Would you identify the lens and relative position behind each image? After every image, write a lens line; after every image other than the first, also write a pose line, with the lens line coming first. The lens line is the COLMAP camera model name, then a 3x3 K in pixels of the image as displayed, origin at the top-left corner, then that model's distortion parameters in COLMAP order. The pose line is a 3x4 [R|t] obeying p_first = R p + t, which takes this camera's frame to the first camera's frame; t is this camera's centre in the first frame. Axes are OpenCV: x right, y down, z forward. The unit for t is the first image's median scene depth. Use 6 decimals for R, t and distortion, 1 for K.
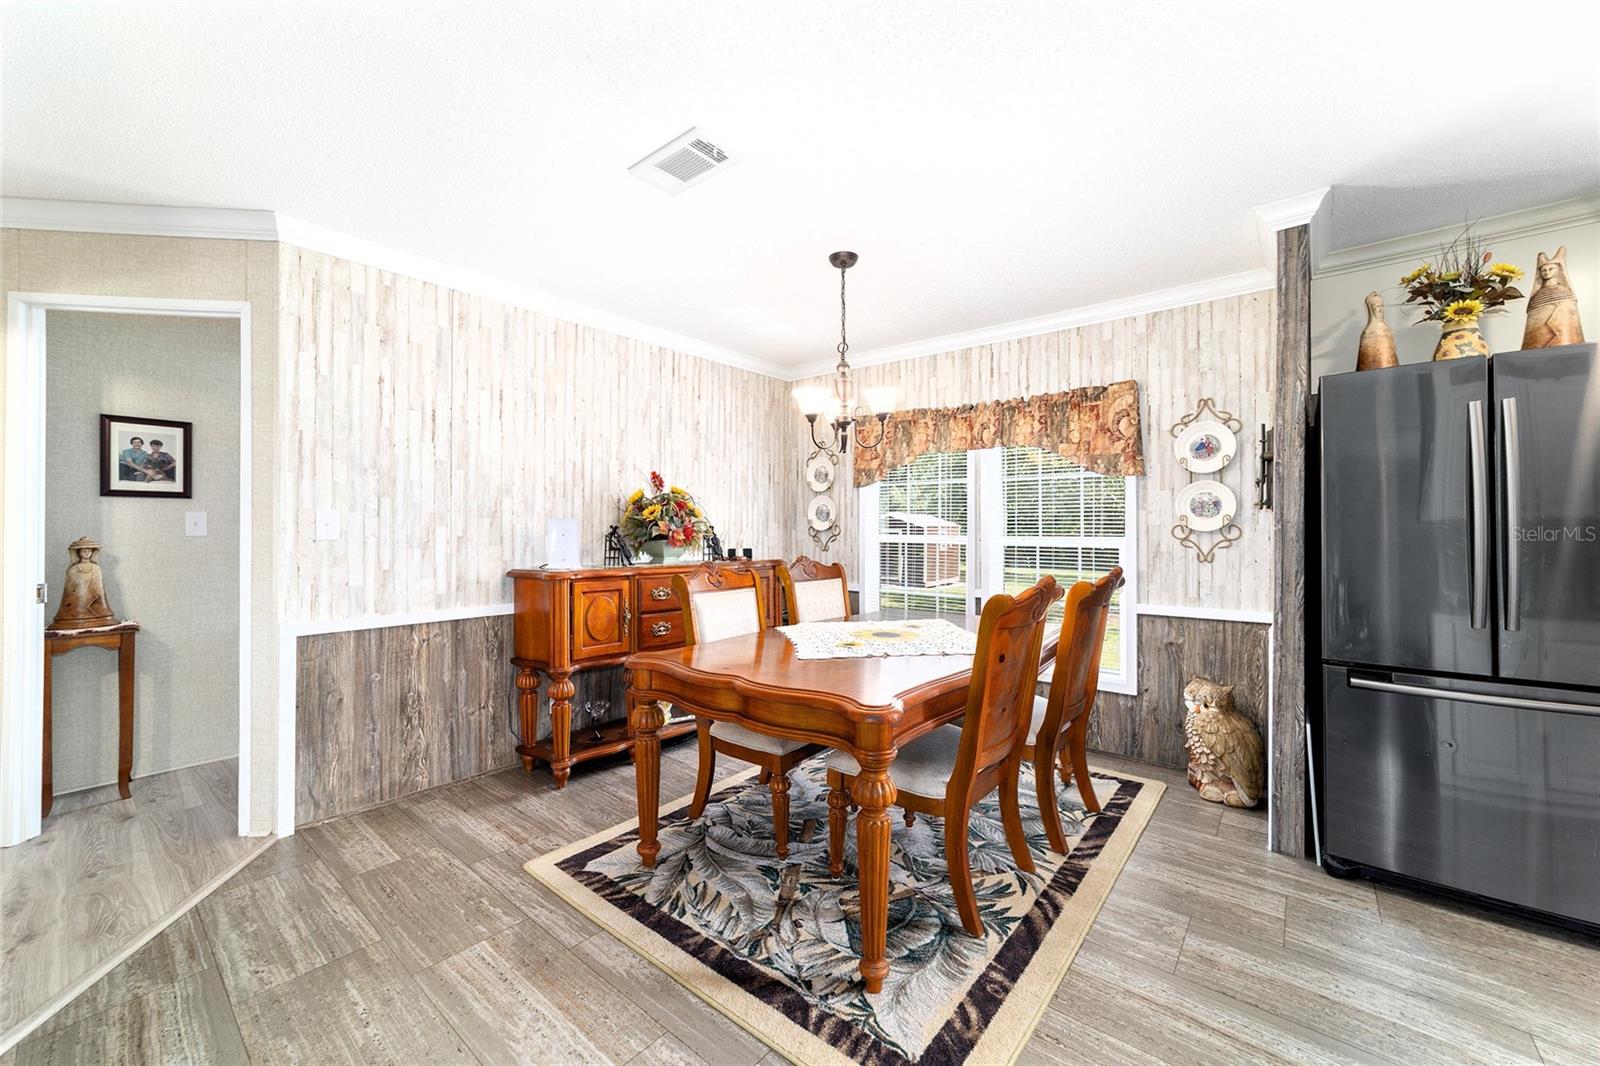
lens RADIAL K [[616.0, 0, 789.1], [0, 616.0, 529.6], [0, 0, 1]] dist [-0.015705, 0.005954]
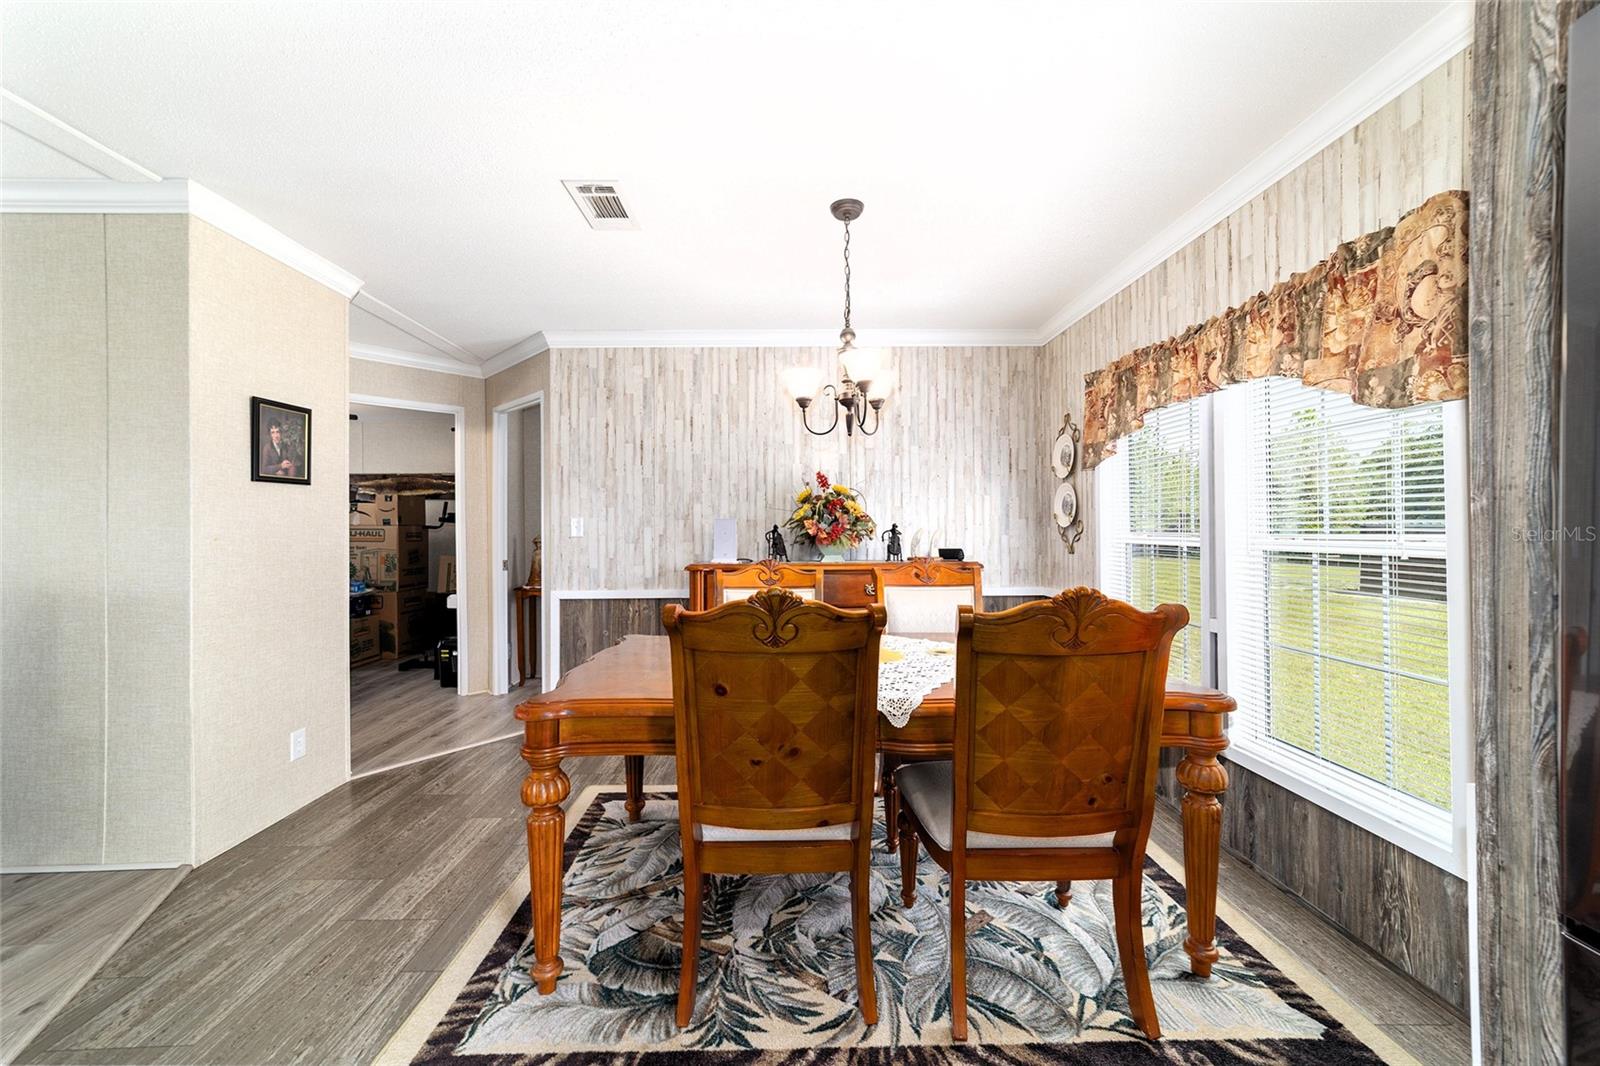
lens RADIAL K [[616.0, 0, 816.2], [0, 616.0, 528.5], [0, 0, 1]] dist [-0.015705, 0.005954]
pose [[0.659616, -0.009882, -0.751537, 0.654731], [0.006498, 0.999951, -0.007445, 0.009774], [0.751574, 0.000027, 0.659648, 0.378508]]
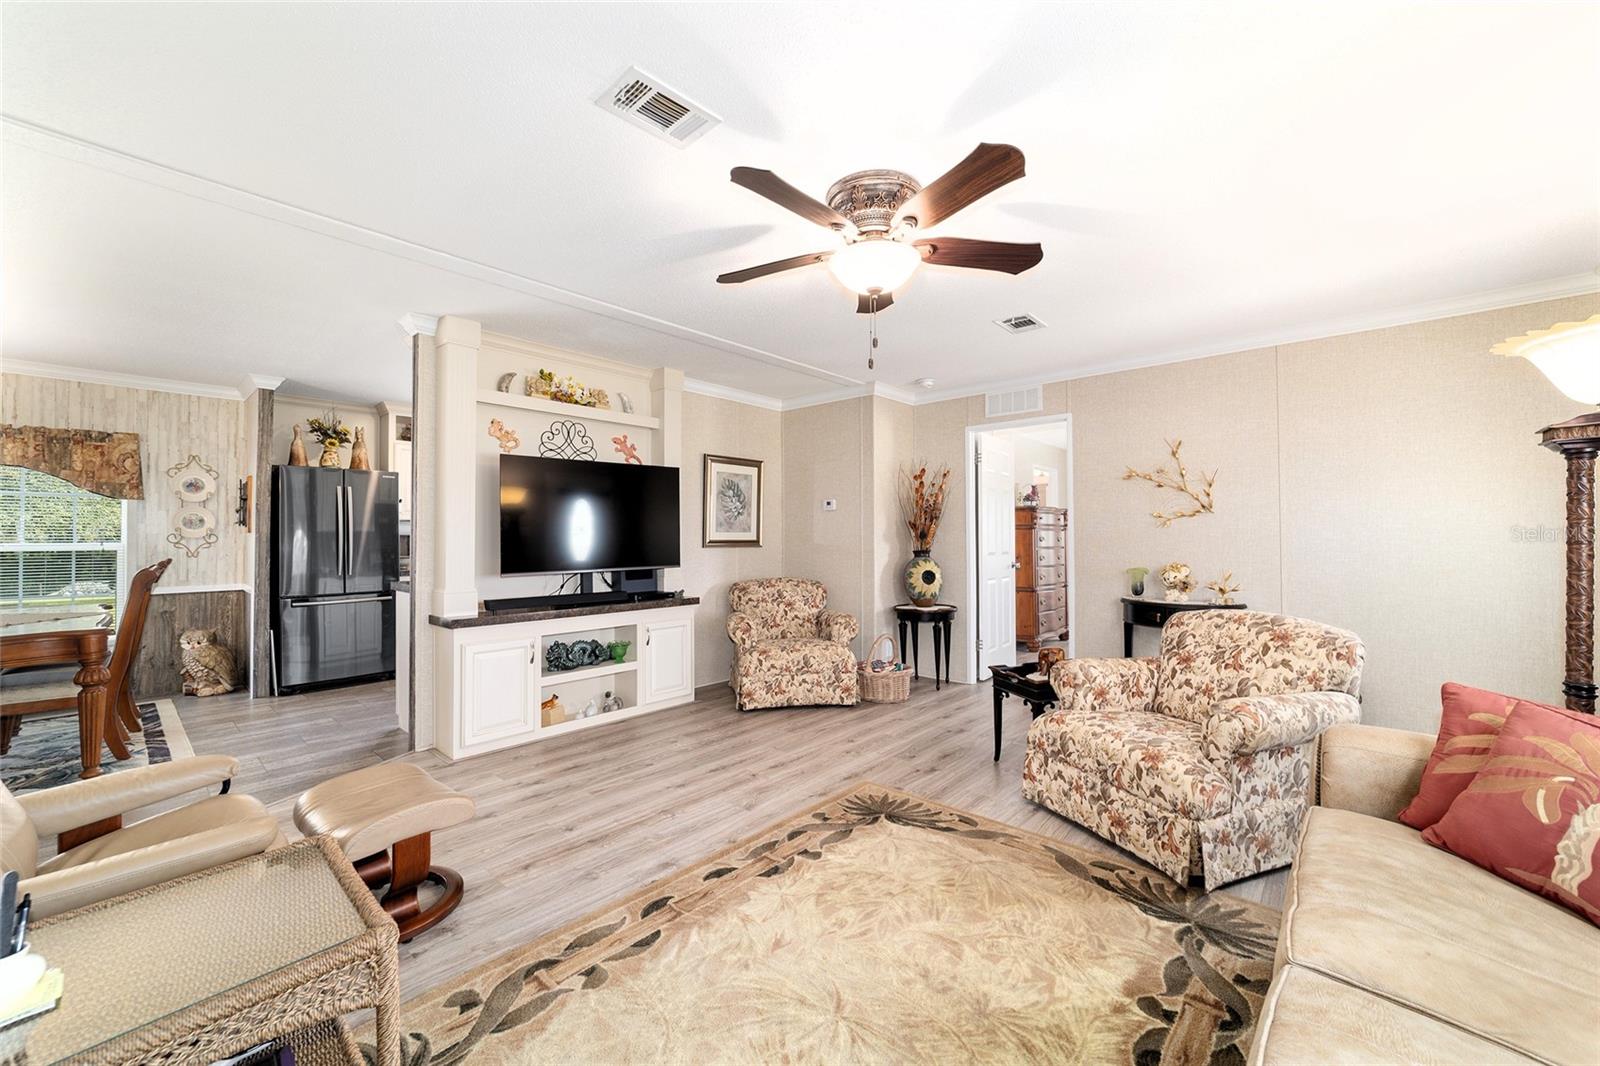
lens RADIAL K [[616.0, 0, 791.9], [0, 616.0, 527.0], [0, 0, 1]] dist [-0.015705, 0.005954]
pose [[0.036317, 0.013775, 0.999245, -0.894731], [0.004687, 0.999892, -0.013954, 0.004197], [-0.999329, 0.005191, 0.036248, -0.649654]]
